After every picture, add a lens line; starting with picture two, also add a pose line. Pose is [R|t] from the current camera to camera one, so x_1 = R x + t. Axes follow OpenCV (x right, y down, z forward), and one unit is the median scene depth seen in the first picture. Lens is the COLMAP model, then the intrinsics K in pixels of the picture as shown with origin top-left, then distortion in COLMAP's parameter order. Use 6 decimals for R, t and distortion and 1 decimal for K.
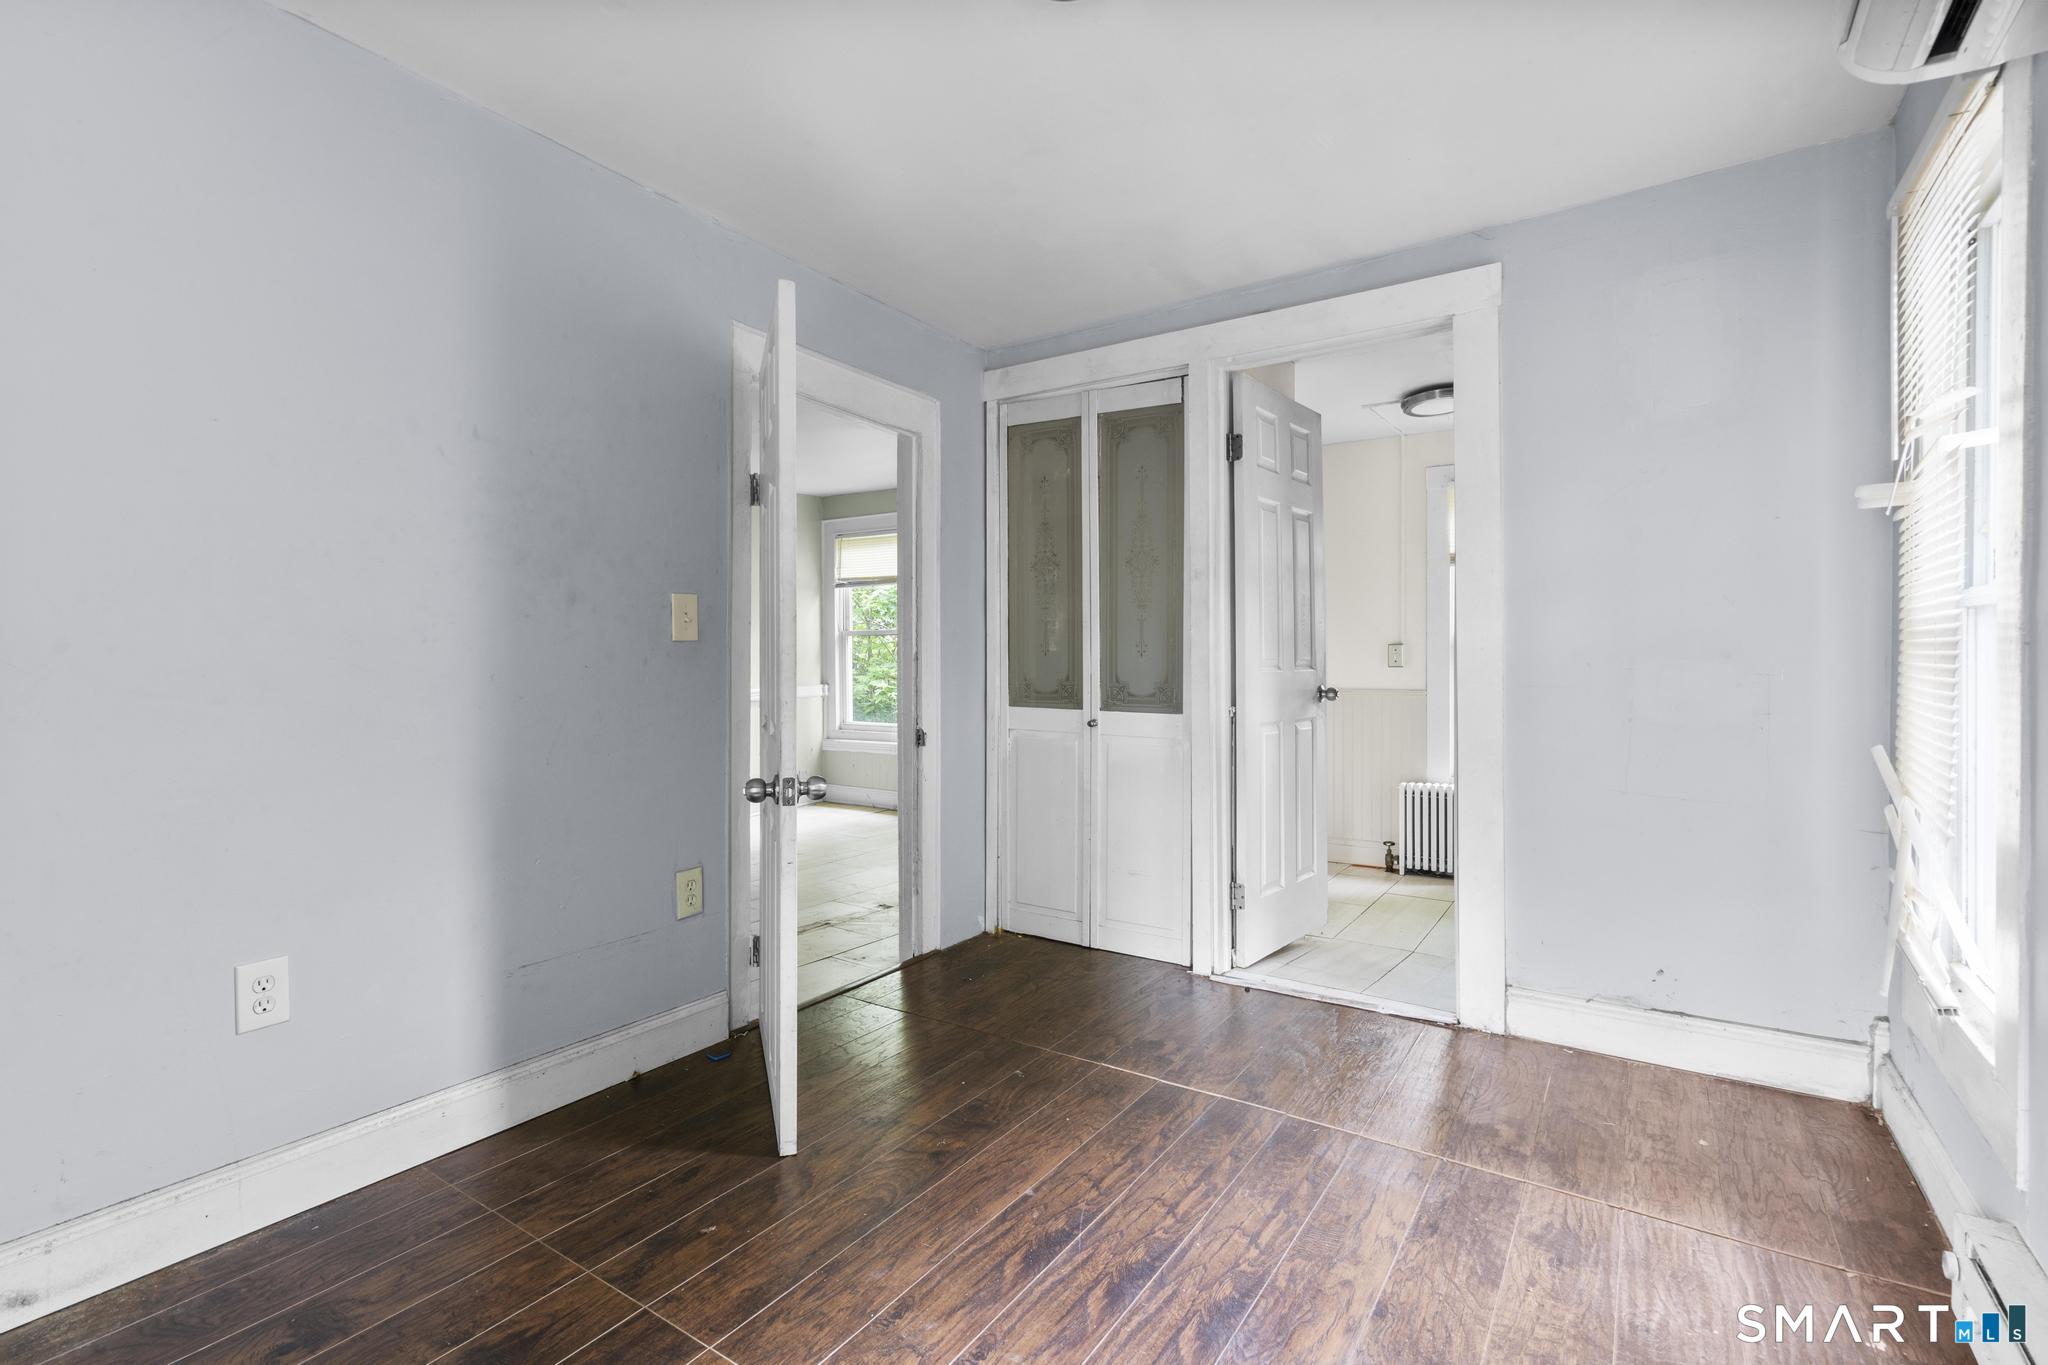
lens RADIAL K [[934.8, 0, 997.7], [0, 934.8, 666.5], [0, 0, 1]] dist [-0.012573, 0.004562]
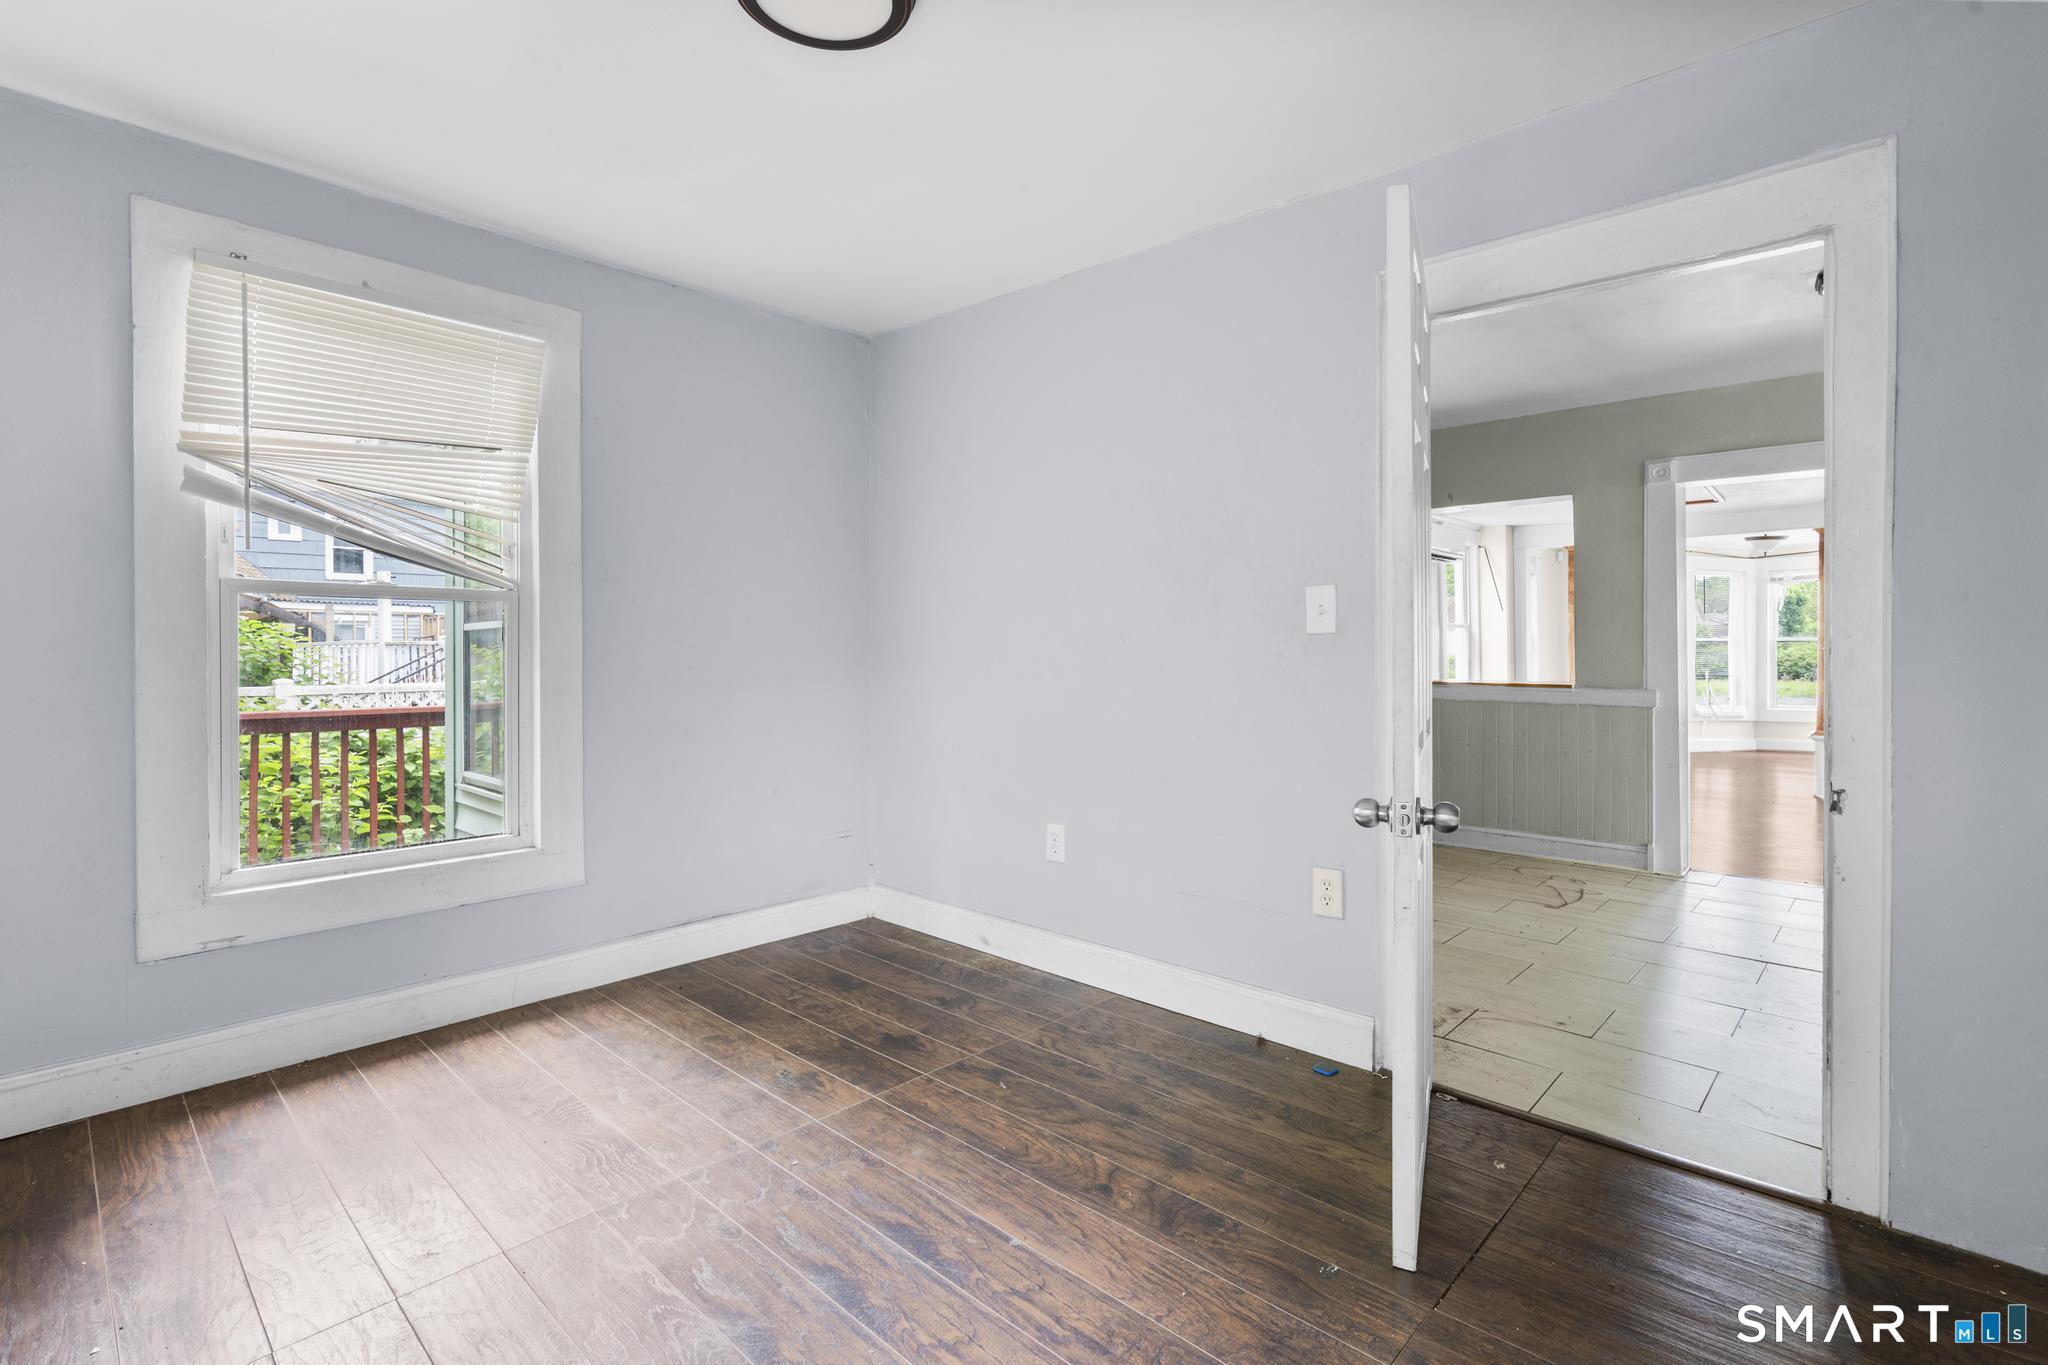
lens RADIAL K [[934.8, 0, 1033.5], [0, 934.8, 663.2], [0, 0, 1]] dist [-0.012573, 0.004562]
pose [[-0.134500, 0.013236, -0.990825, 0.983911], [-0.002075, 0.999905, 0.013639, -0.014047], [0.990911, 0.003890, -0.134459, 1.209996]]
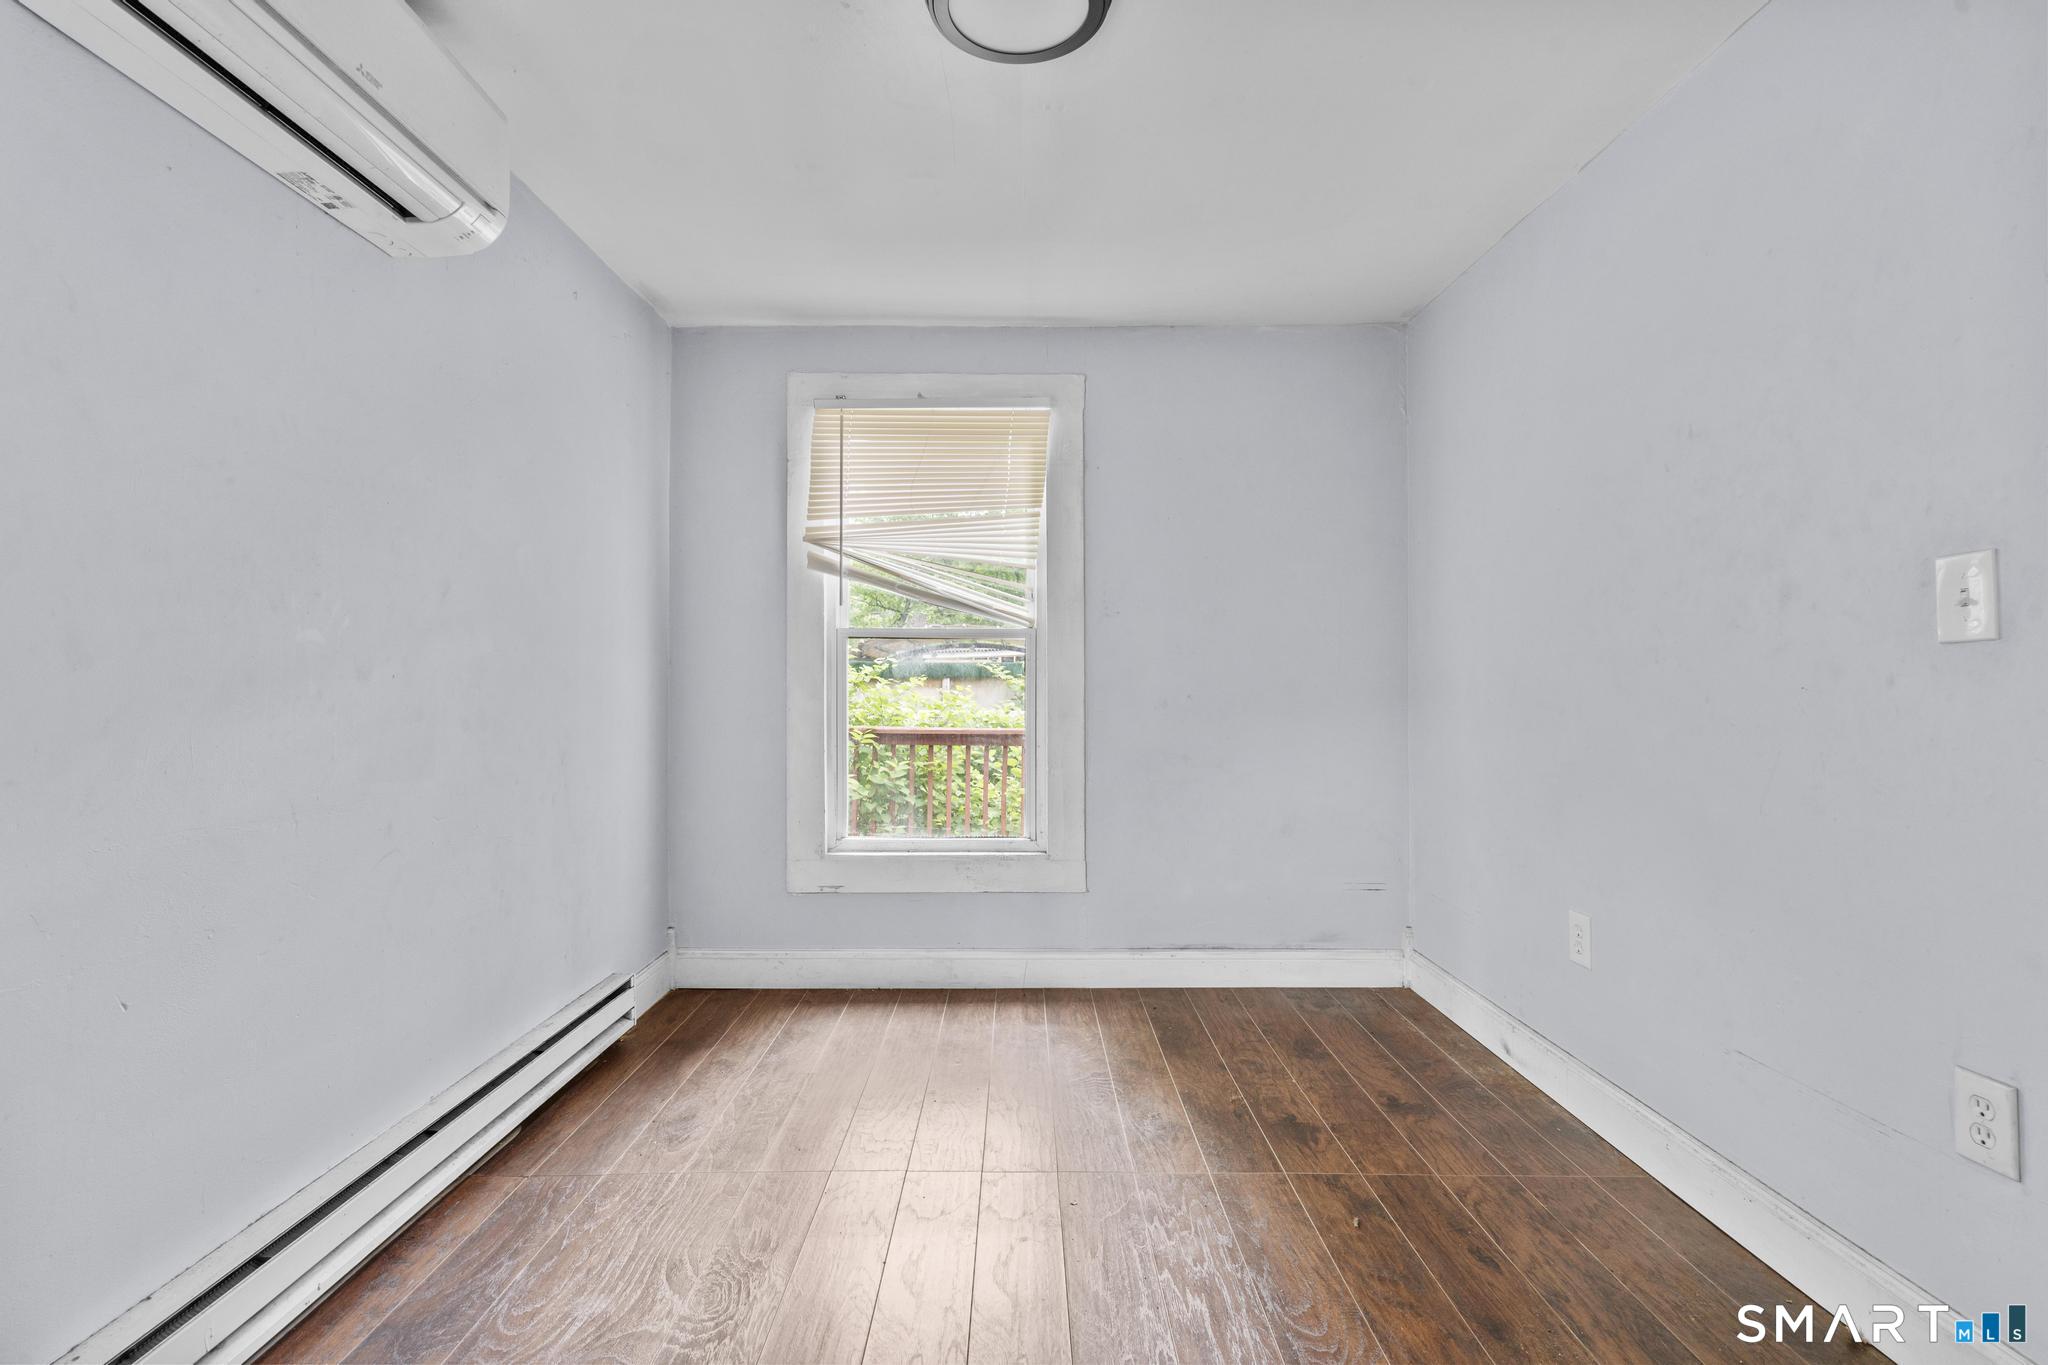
lens RADIAL K [[934.8, 0, 1027.1], [0, 934.8, 682.6], [0, 0, 1]] dist [-0.012573, 0.004562]
pose [[-0.815206, -0.000460, -0.579171, 0.598438], [-0.000142, 1.000000, -0.000595, -0.004705], [0.579172, -0.000402, -0.815206, 1.630152]]
